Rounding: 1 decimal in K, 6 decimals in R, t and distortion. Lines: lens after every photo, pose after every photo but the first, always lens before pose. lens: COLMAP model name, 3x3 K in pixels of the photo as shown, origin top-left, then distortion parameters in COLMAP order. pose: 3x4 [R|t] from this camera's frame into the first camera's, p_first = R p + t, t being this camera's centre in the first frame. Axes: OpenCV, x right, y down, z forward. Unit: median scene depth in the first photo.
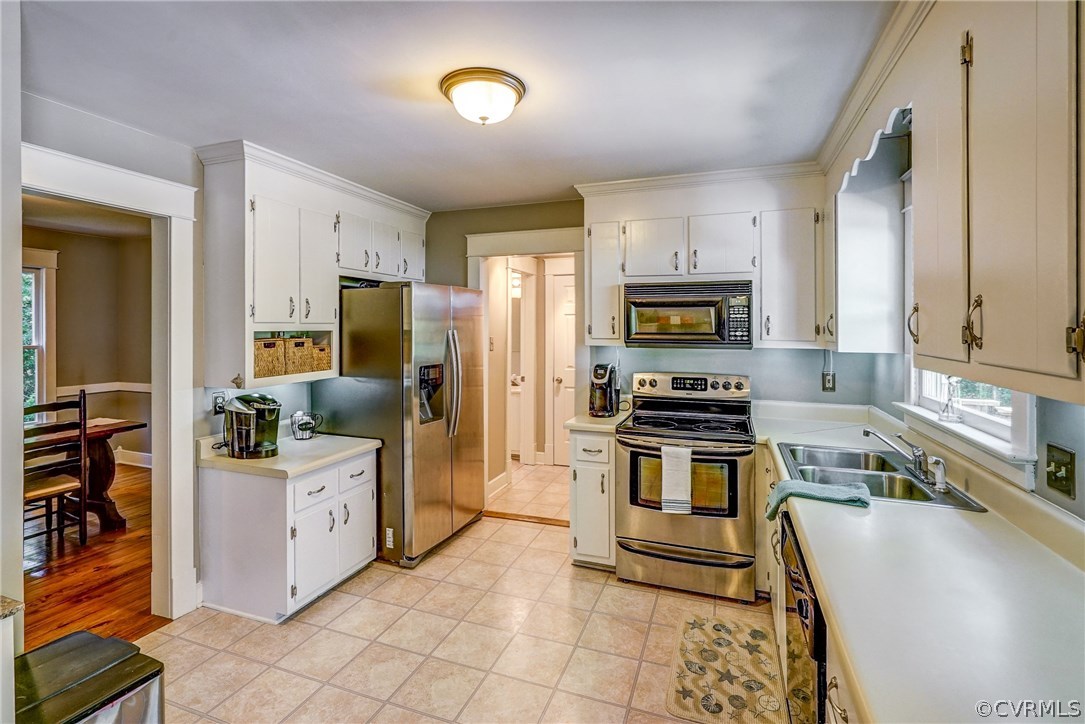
lens RADIAL K [[508.1, 0, 543.5], [0, 508.1, 331.0], [0, 0, 1]] dist [-0.002376, 0.000479]
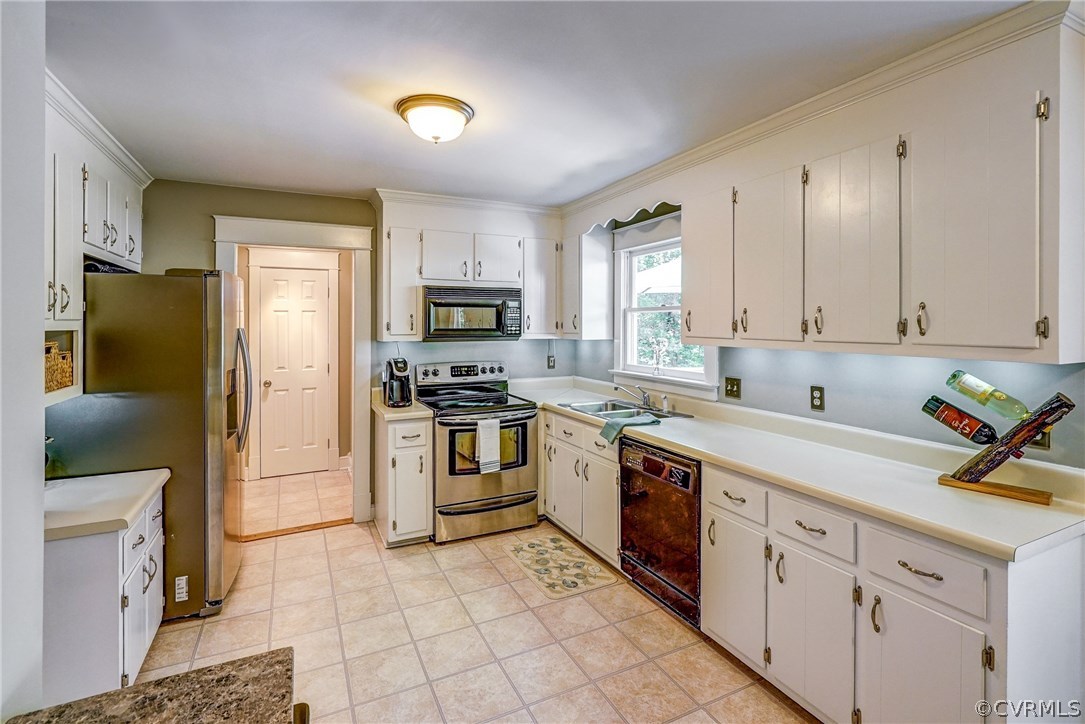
lens RADIAL K [[508.1, 0, 543.5], [0, 508.1, 331.0], [0, 0, 1]] dist [-0.002376, 0.000479]
pose [[0.688886, -0.014145, 0.724732, -0.517608], [0.010679, 0.999899, 0.009364, -0.000062], [-0.724791, 0.001288, 0.688968, 0.037391]]
